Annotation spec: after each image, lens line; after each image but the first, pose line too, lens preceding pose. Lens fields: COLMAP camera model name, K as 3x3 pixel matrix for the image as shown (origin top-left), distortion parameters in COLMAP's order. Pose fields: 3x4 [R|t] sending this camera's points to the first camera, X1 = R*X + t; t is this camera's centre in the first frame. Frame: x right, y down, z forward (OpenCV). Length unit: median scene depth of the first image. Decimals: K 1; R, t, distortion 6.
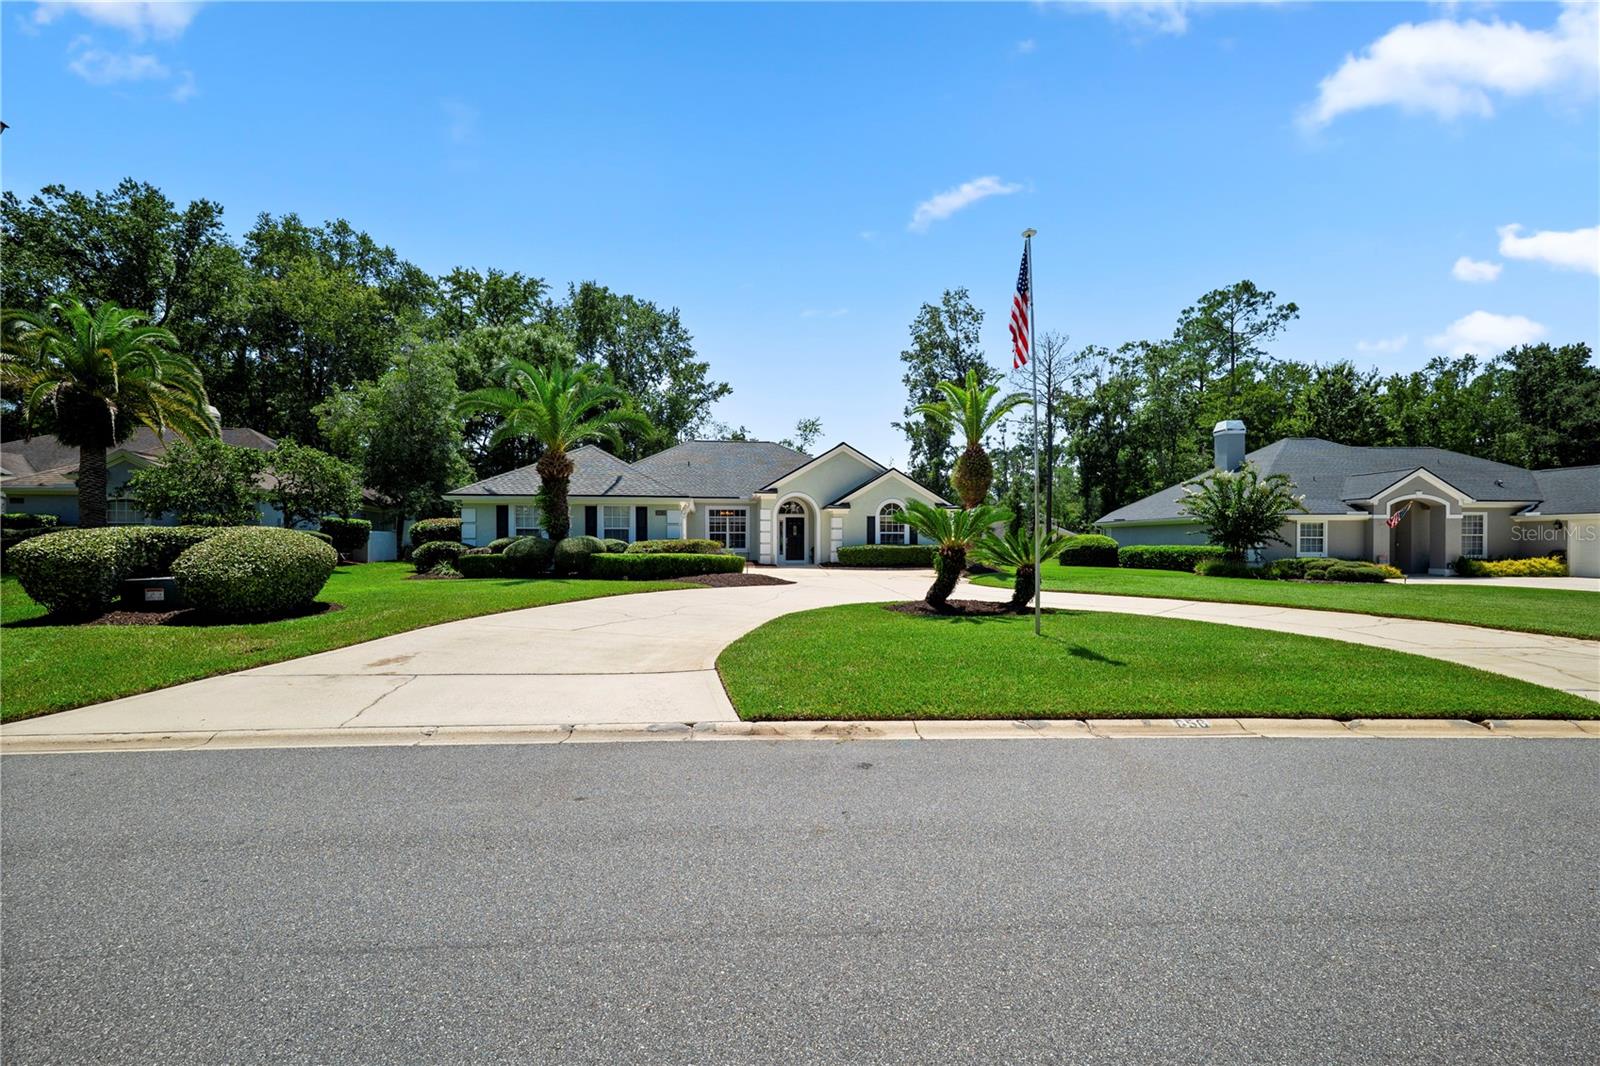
lens RADIAL K [[644.4, 0, 800.0], [0, 644.4, 533.0], [0, 0, 1]] dist [0.000189, -0.000061]
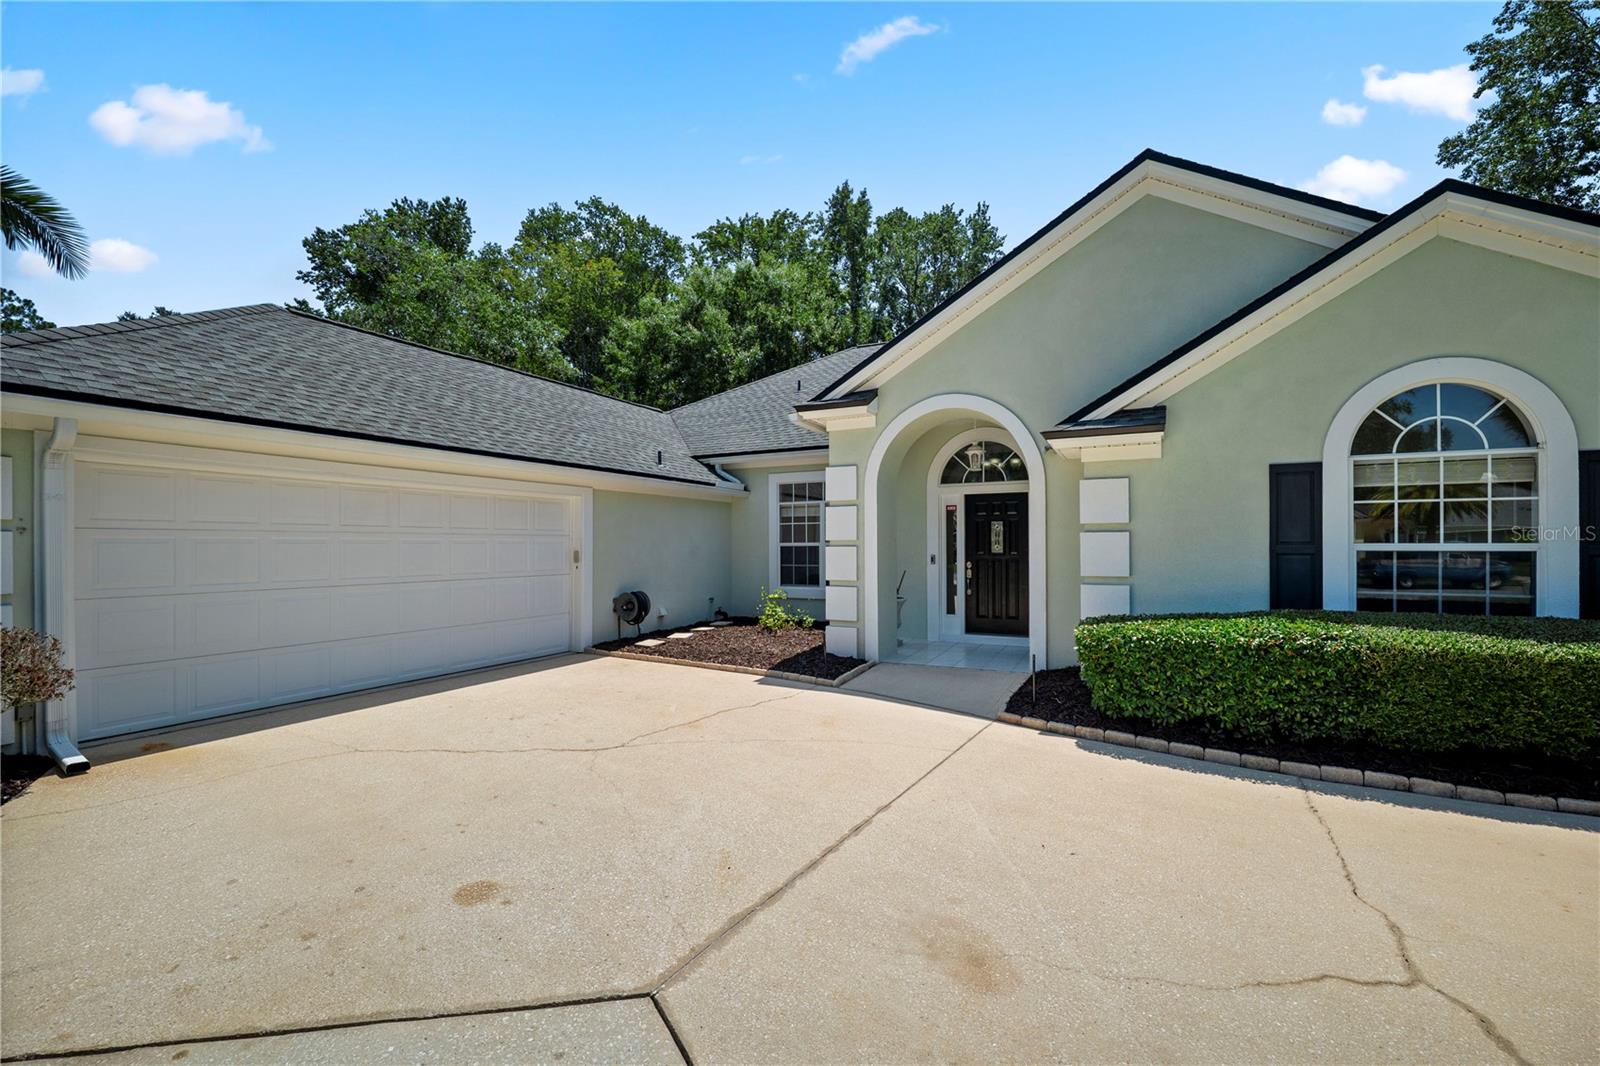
lens RADIAL K [[660.3, 0, 799.4], [0, 660.3, 542.4], [0, 0, 1]] dist [-0.021427, -0.000049]
pose [[0.816923, -0.004315, -0.576731, 0.101002], [0.009503, 0.999937, 0.005979, -0.004639], [0.576668, -0.010365, 0.816913, 0.749147]]
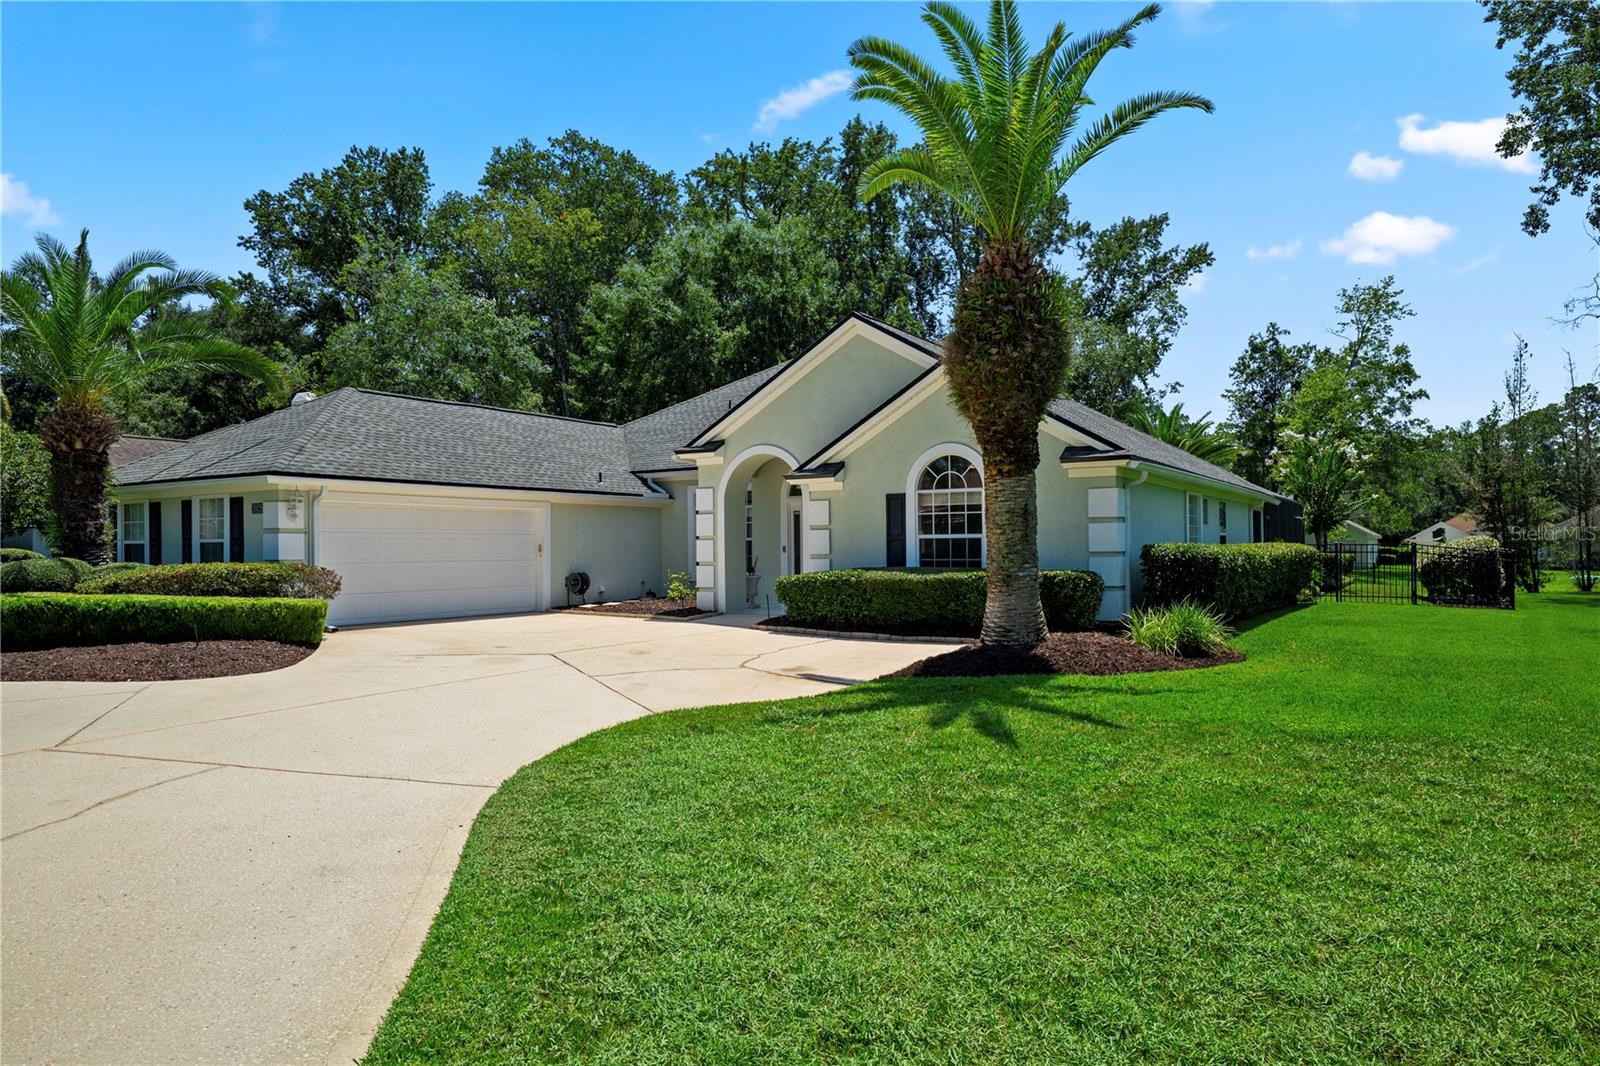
lens RADIAL K [[989.0, 0, 800.0], [0, 989.0, 533.0], [0, 0, 1]] dist [-0.006161, -0.000383]
pose [[0.763852, -0.016525, -0.645179, 0.439472], [0.016509, 0.999845, -0.006063, -0.000401], [0.645180, -0.006020, 0.764007, 0.518513]]
